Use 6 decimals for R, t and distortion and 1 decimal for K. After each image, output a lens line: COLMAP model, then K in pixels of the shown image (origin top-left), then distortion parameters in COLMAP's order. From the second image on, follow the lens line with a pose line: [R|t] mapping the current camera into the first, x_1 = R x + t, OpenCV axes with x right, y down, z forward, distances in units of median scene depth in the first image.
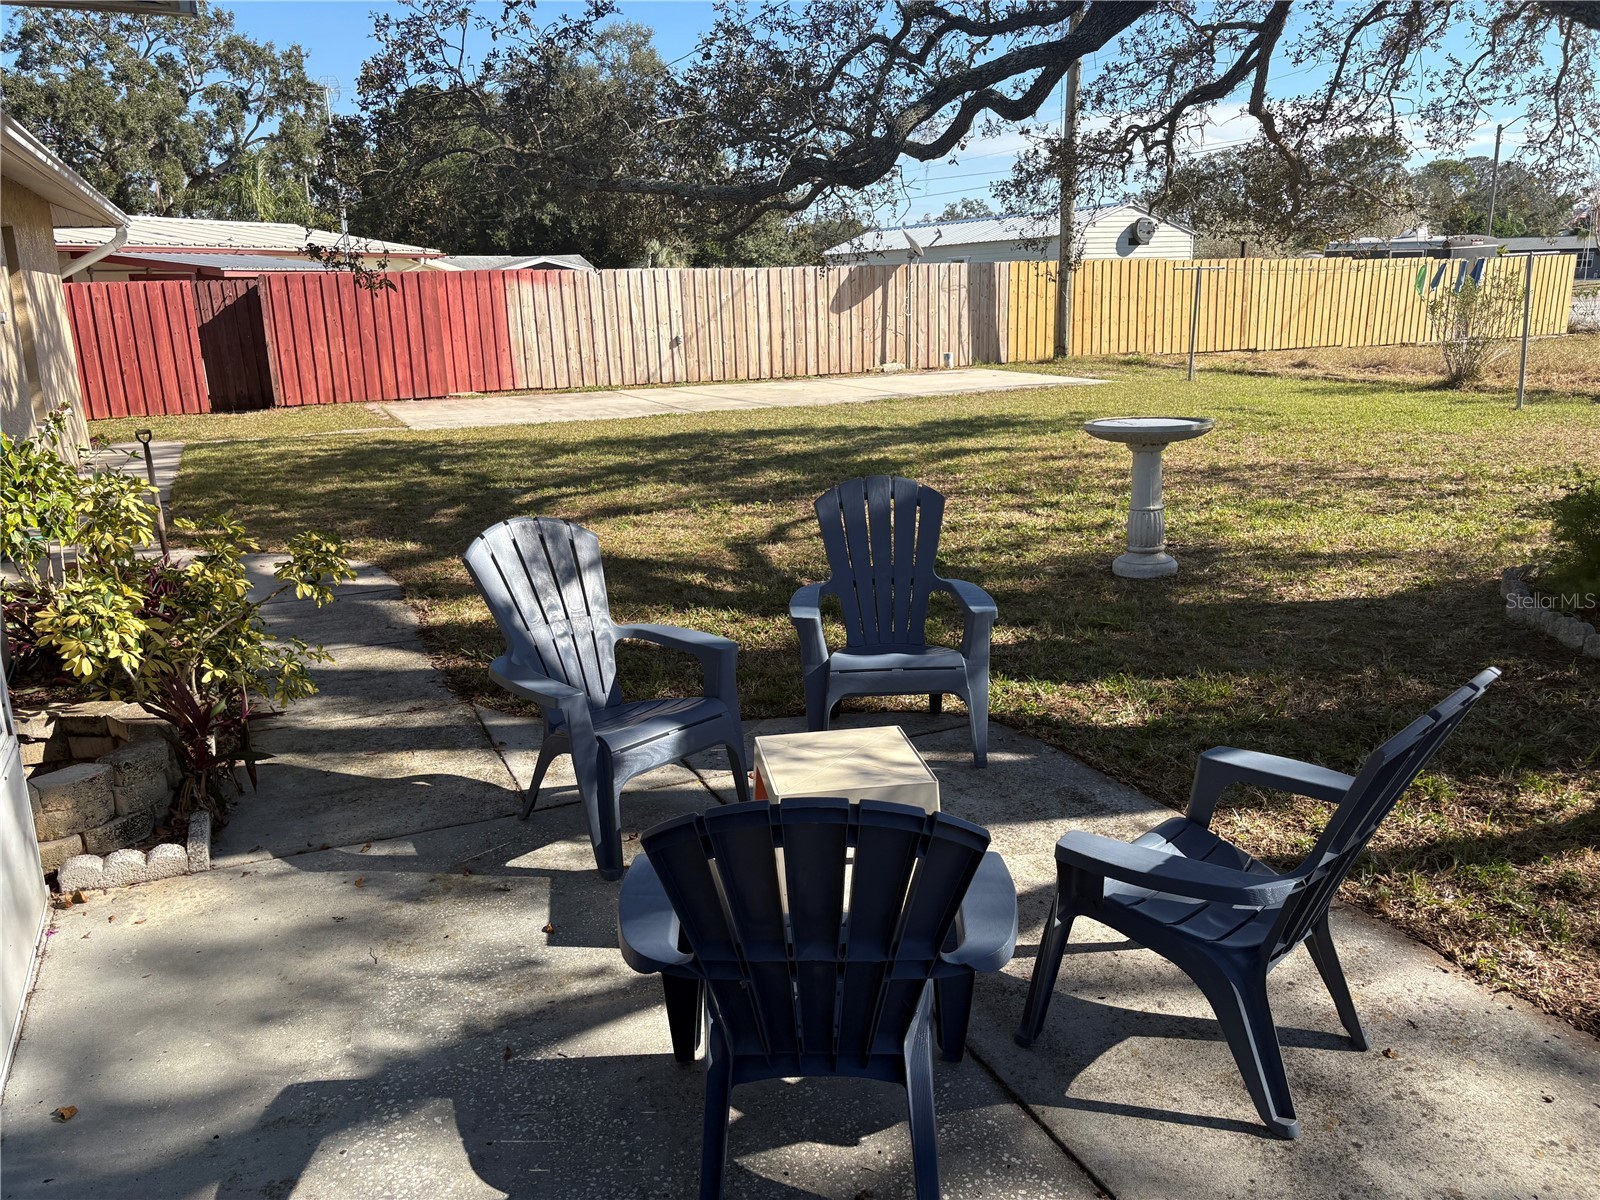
lens RADIAL K [[1208.0, 0, 801.0], [0, 1208.0, 599.1], [0, 0, 1]] dist [0.045588, -0.049098]
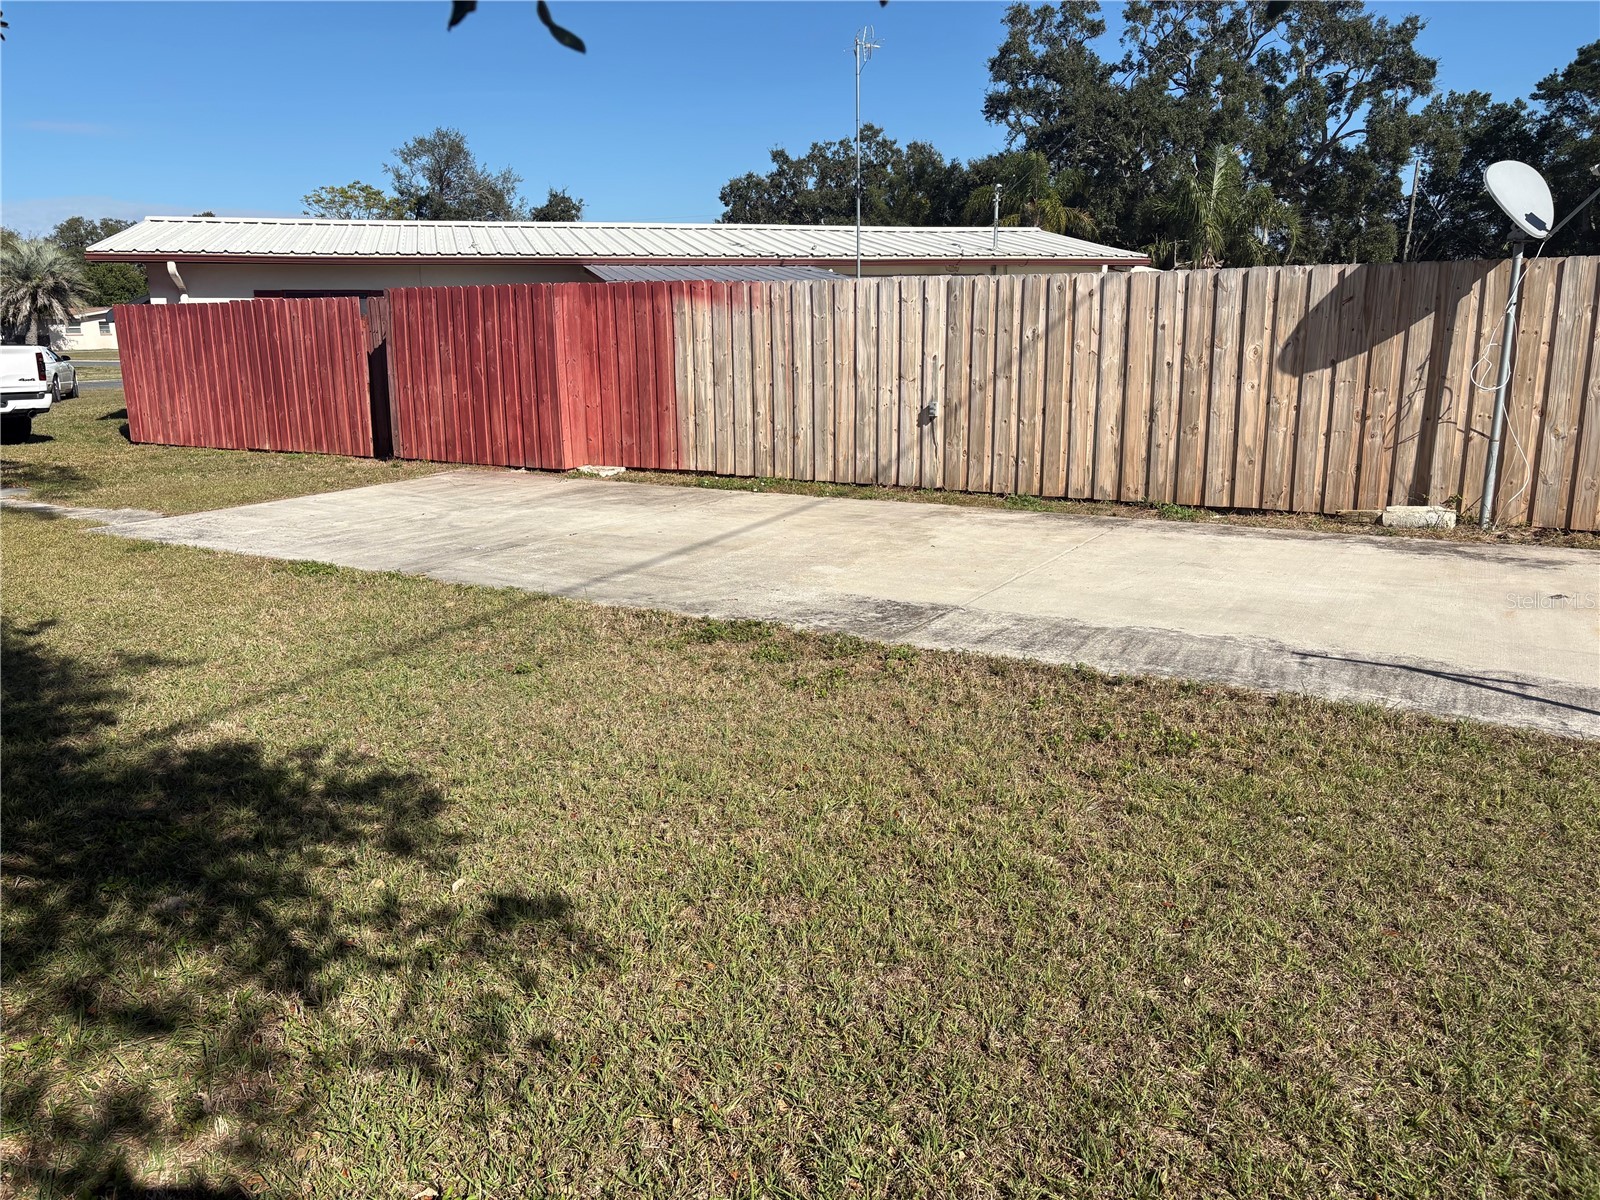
lens RADIAL K [[1208.0, 0, 801.3], [0, 1208.0, 599.8], [0, 0, 1]] dist [0.045588, -0.049098]
pose [[0.550514, 0.201892, -0.810046, 0.310881], [-0.211903, 0.972332, 0.098328, -0.172031], [0.807485, 0.117520, 0.578063, 0.651017]]
